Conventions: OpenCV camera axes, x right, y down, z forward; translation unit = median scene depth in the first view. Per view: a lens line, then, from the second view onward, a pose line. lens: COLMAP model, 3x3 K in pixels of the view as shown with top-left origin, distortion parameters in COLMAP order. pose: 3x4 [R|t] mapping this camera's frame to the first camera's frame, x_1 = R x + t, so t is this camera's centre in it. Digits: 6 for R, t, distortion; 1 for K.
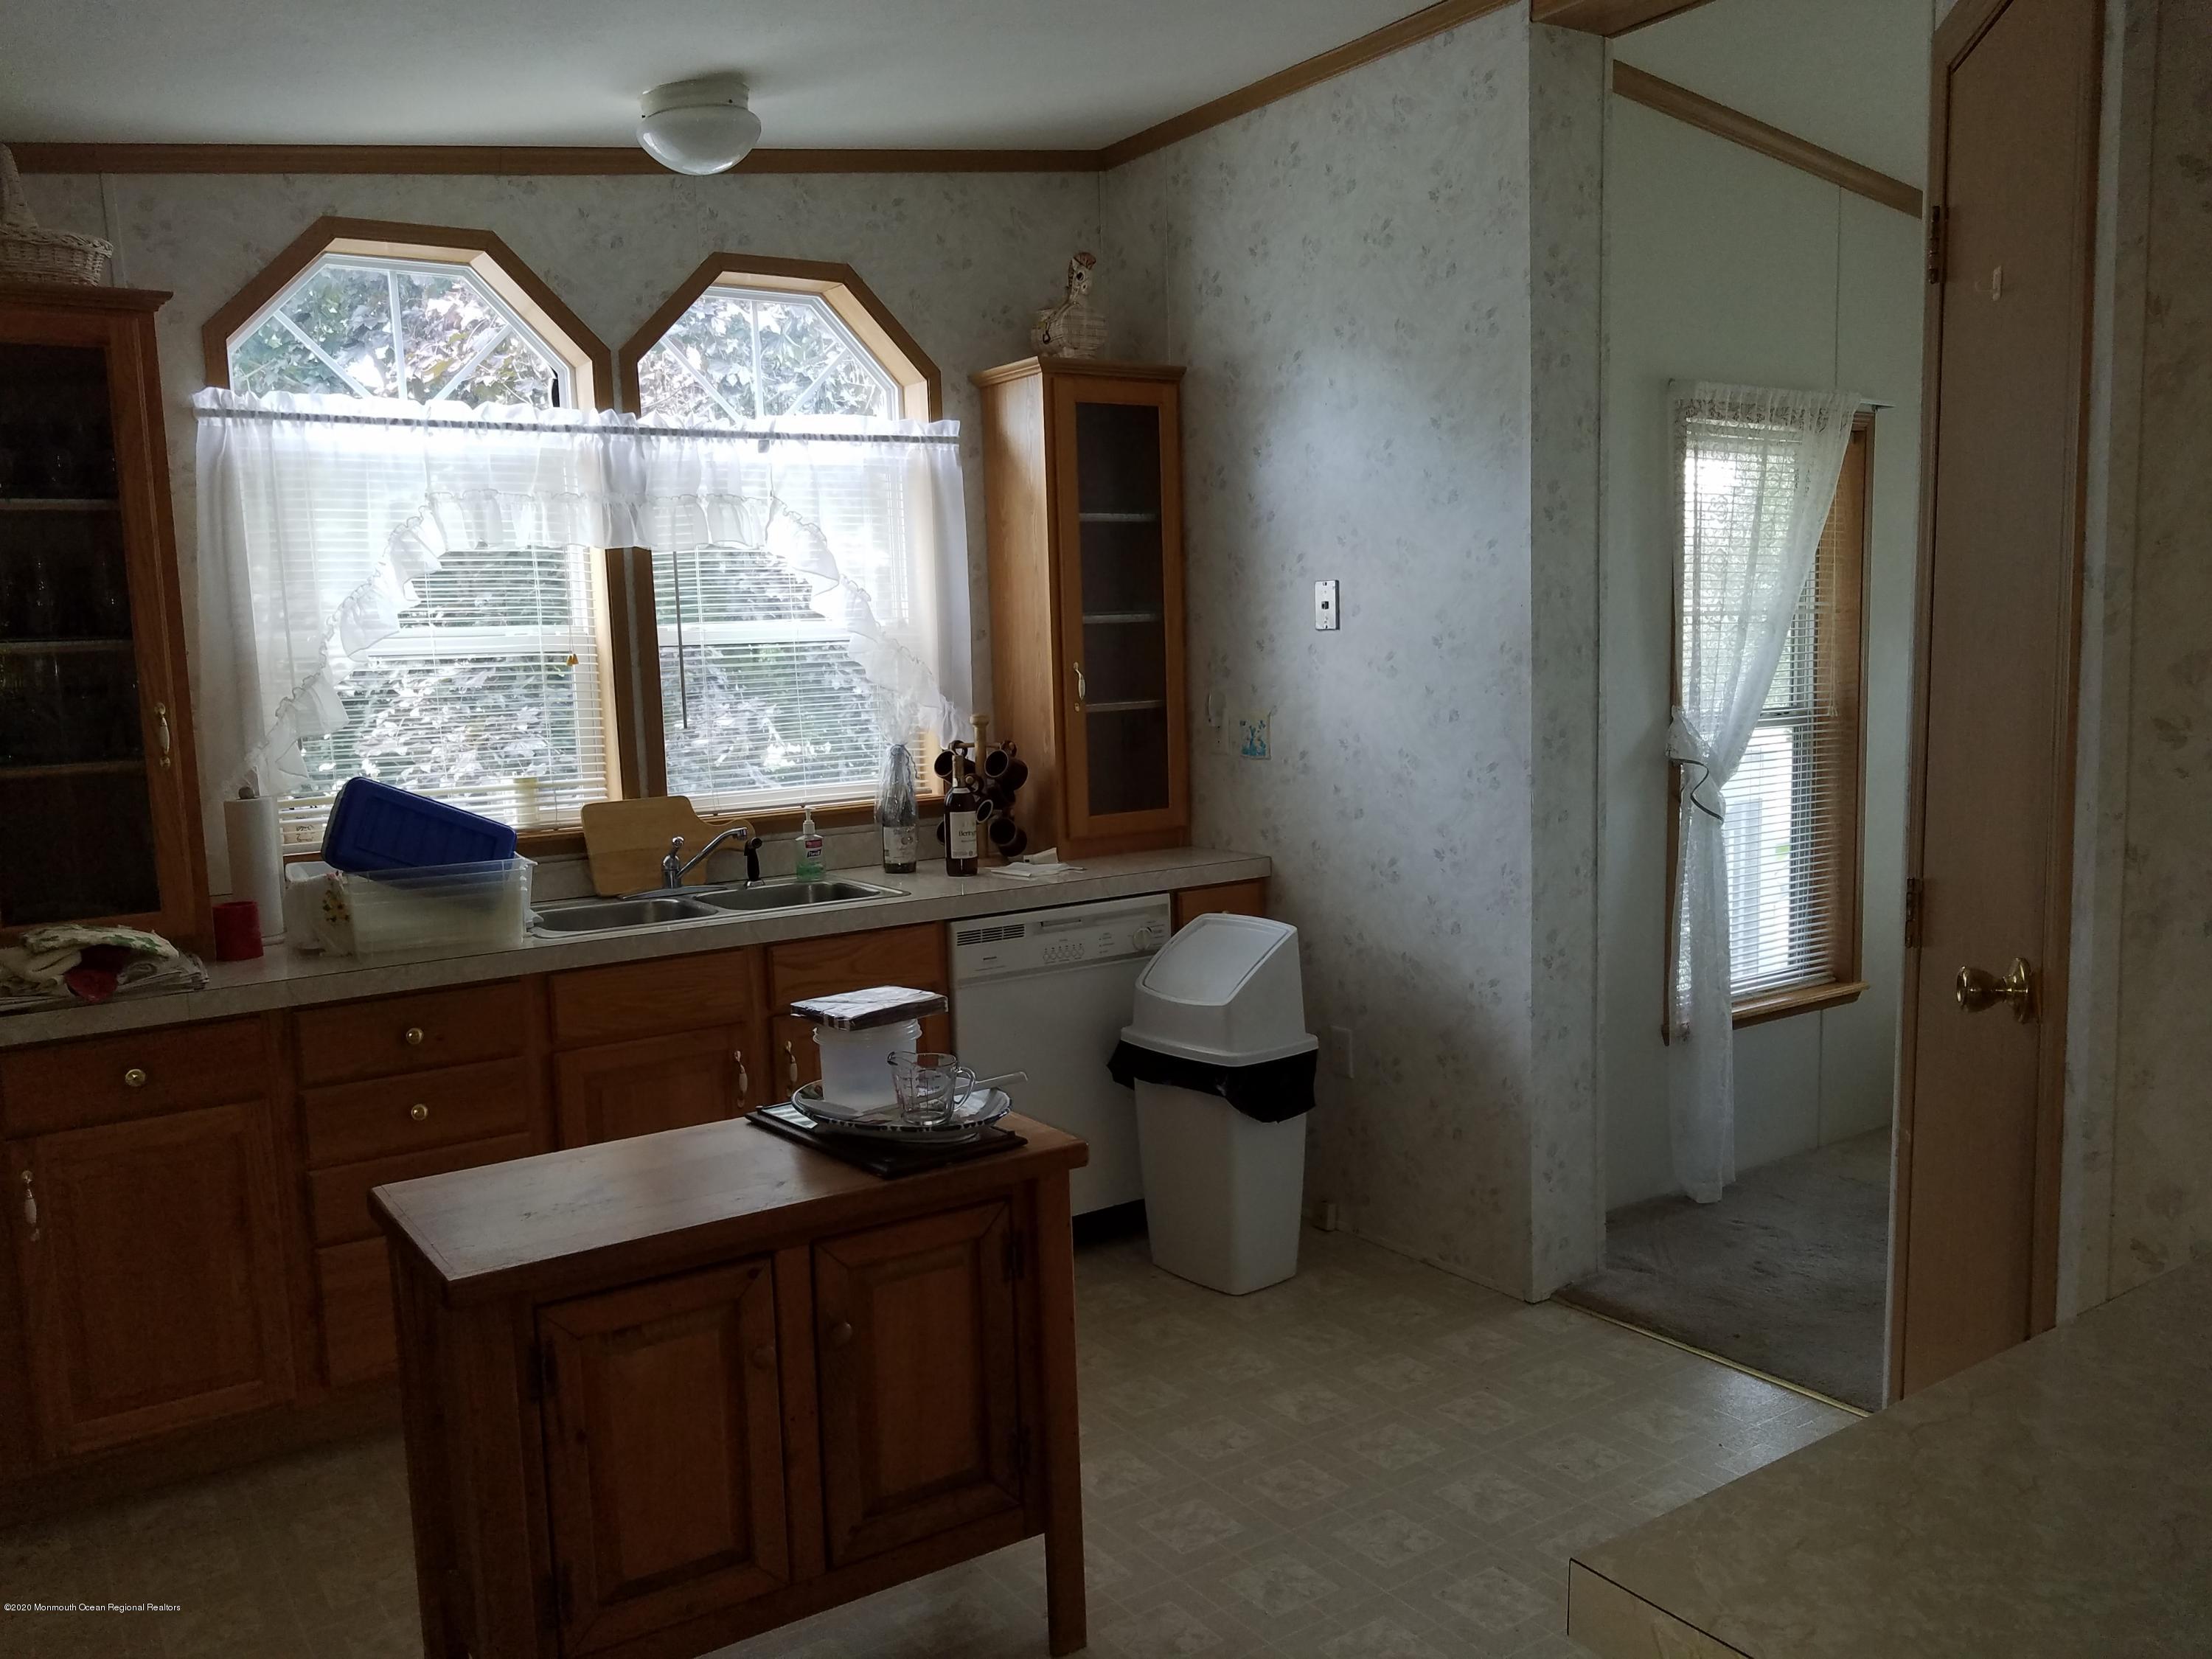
lens RADIAL K [[1763.3, 0, 1106.4], [0, 1763.3, 868.8], [0, 0, 1]] dist [0.006061, -0.011348]
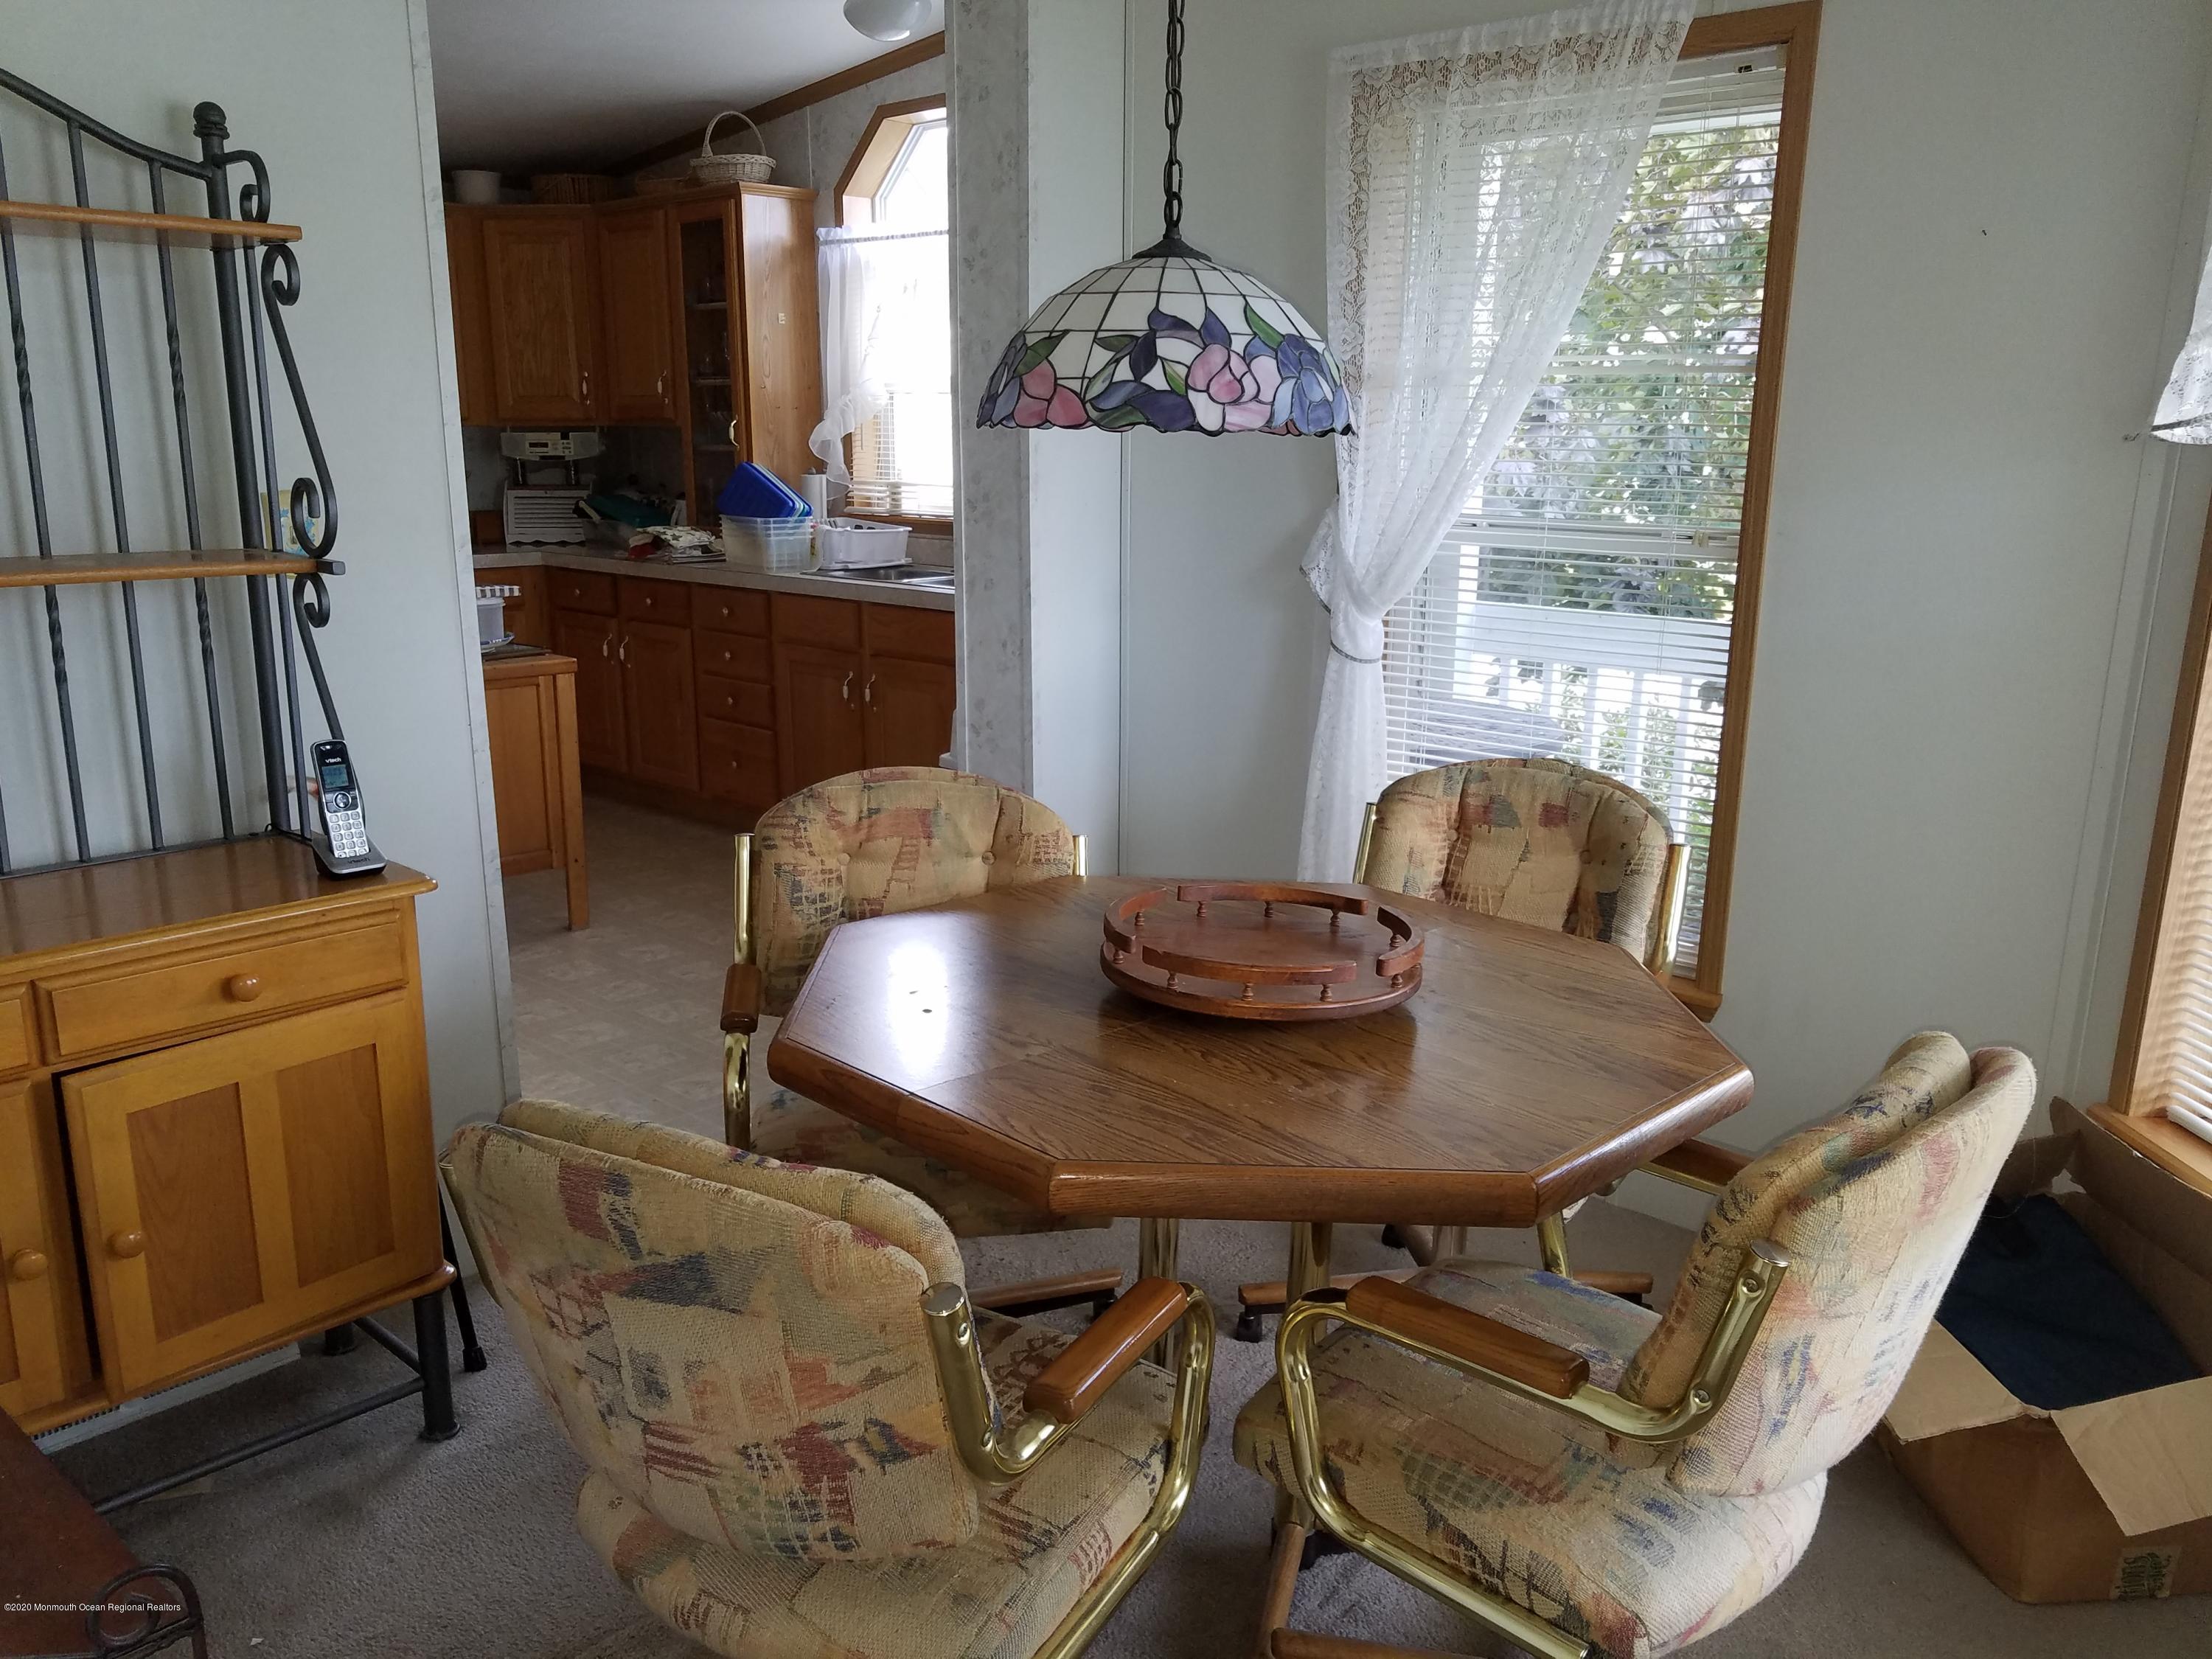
lens RADIAL K [[1763.3, 0, 1106.4], [0, 1763.3, 868.8], [0, 0, 1]] dist [0.006061, -0.011348]
pose [[0.194120, 0.274903, -0.941672, 1.257508], [-0.142509, 0.957651, 0.250191, -0.134964], [0.970571, 0.085630, 0.225075, 0.874015]]
